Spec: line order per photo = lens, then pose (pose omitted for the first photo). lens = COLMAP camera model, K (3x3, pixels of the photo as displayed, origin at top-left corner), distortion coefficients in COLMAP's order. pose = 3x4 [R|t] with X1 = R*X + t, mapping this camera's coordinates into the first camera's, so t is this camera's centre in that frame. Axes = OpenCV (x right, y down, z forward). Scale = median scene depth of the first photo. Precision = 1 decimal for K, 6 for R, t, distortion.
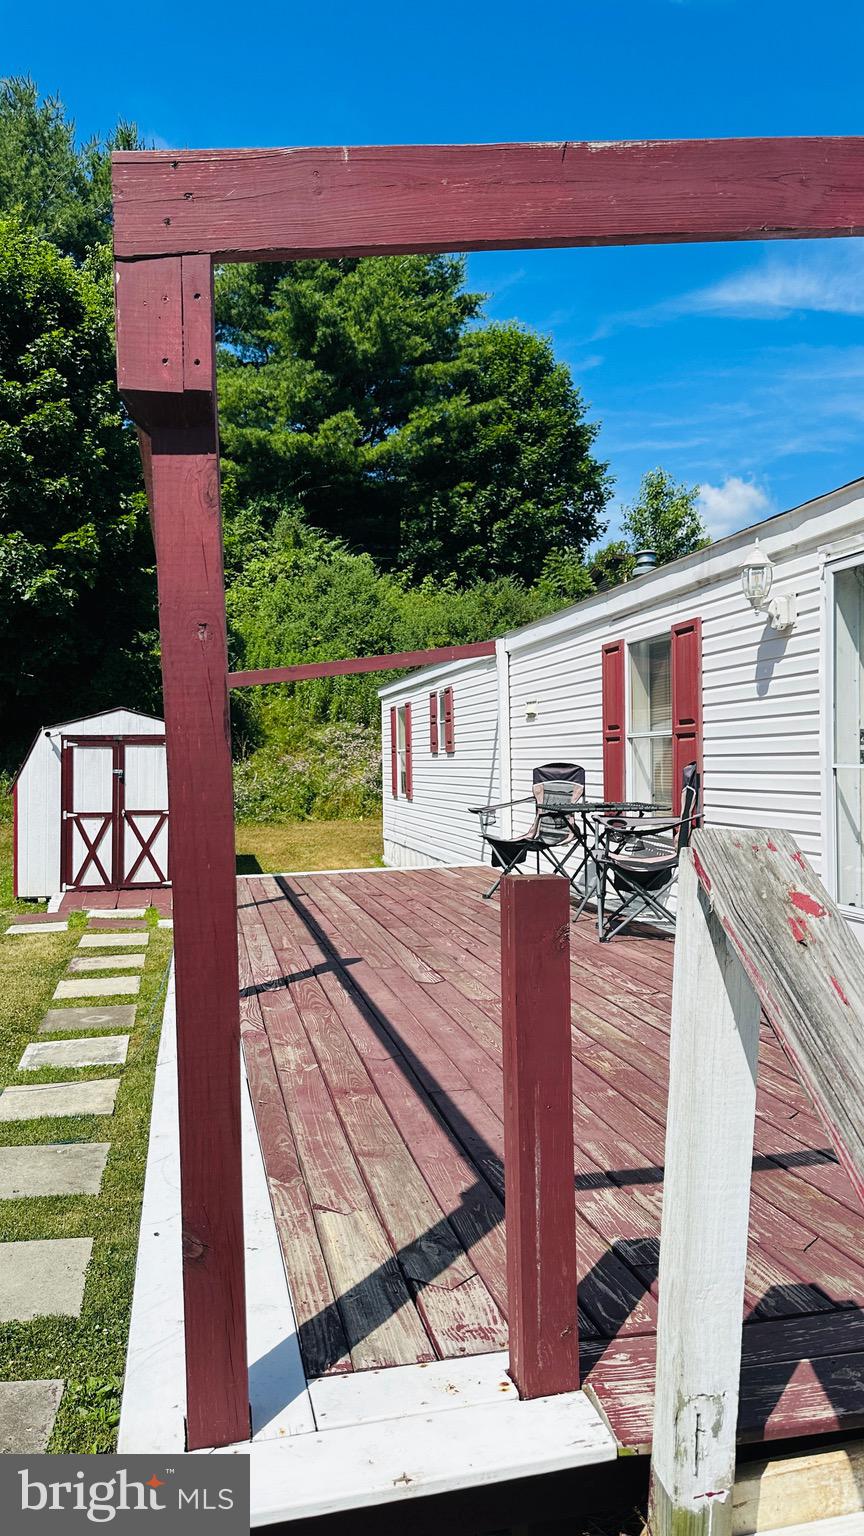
lens RADIAL K [[1032.5, 0, 437.5], [0, 1032.5, 775.3], [0, 0, 1]] dist [0.077196, 0.001266]
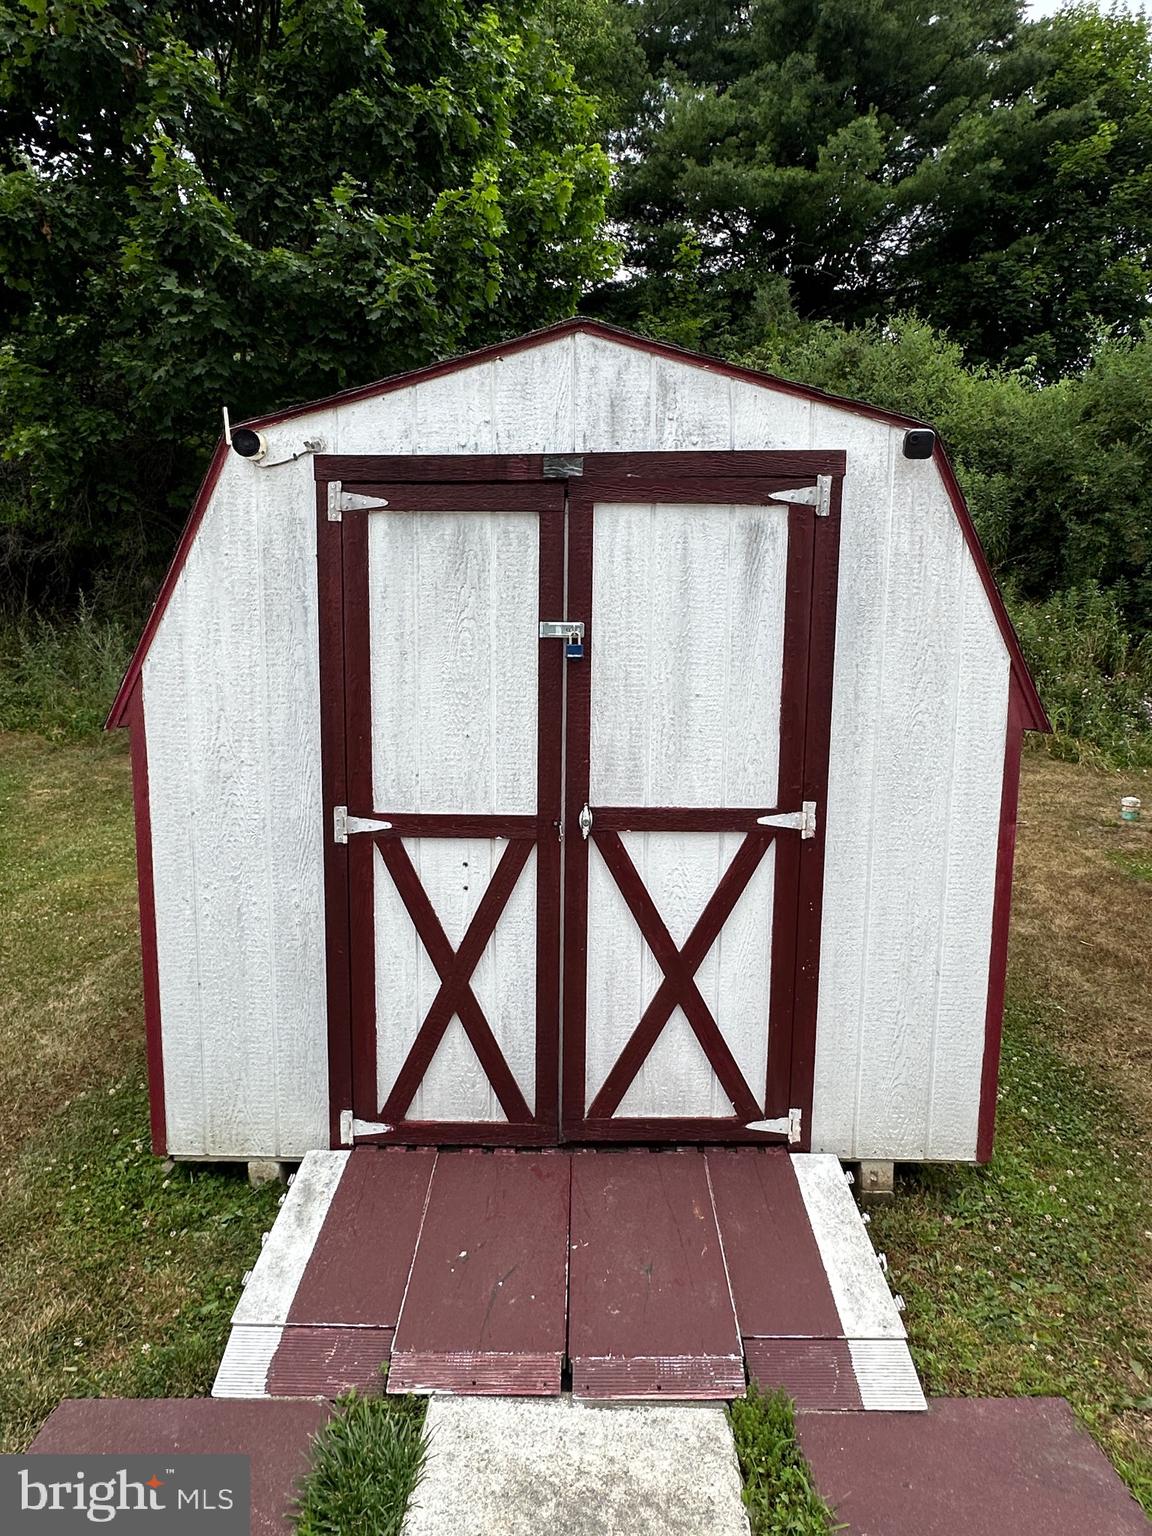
lens RADIAL K [[962.8, 0, 573.3], [0, 962.8, 770.7], [0, 0, 1]] dist [-0.012874, 0.005191]
pose [[0.969710, 0.027701, -0.242683, -0.255889], [-0.005083, 0.995622, 0.093335, 0.006906], [0.244206, -0.089275, 0.965605, 0.804996]]
